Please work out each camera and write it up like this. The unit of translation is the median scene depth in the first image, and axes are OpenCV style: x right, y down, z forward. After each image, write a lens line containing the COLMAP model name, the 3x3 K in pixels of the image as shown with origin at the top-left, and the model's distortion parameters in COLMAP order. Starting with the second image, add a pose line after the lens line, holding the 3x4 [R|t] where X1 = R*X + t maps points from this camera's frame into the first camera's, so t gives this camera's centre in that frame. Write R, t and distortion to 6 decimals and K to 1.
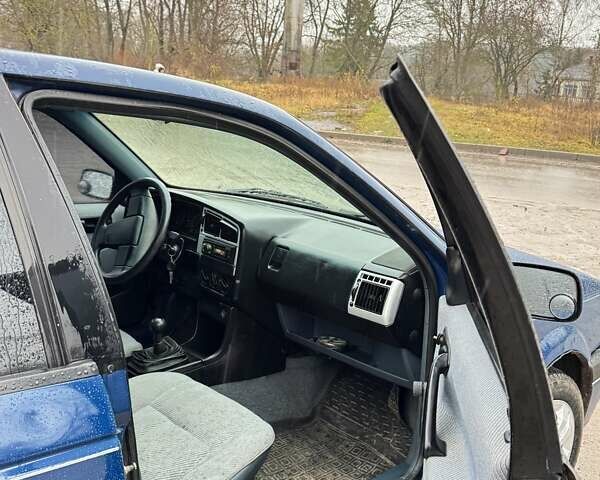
lens RADIAL K [[653.3, 0, 303.7], [0, 653.3, 244.0], [0, 0, 1]] dist [0.194970, -0.423056]
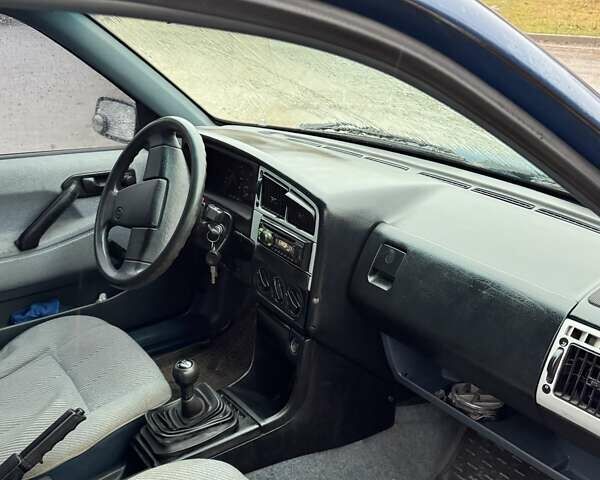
lens RADIAL K [[653.3, 0, 303.7], [0, 653.3, 244.0], [0, 0, 1]] dist [0.194970, -0.423056]
pose [[0.992373, 0.005081, -0.123169, -0.039242], [0.012362, 0.990012, 0.140438, -0.074628], [0.122652, -0.140889, 0.982398, 0.426173]]
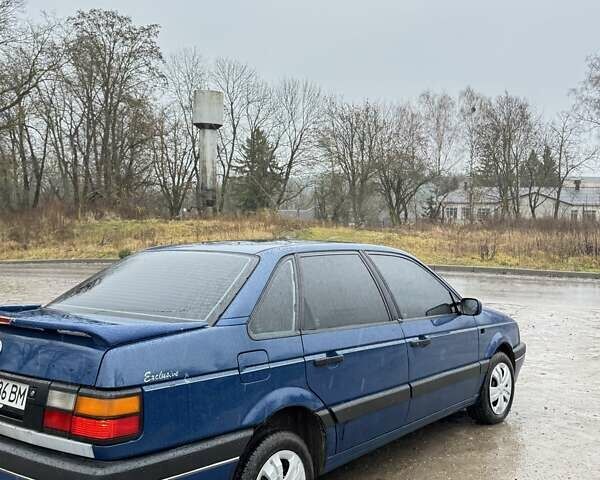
lens RADIAL K [[653.3, 0, 303.7], [0, 653.3, 244.0], [0, 0, 1]] dist [0.194970, -0.423056]
pose [[0.987112, -0.054359, 0.150516, -0.016390], [0.081991, 0.979507, -0.183964, 0.004770], [-0.137432, 0.193934, 0.971340, -0.032249]]
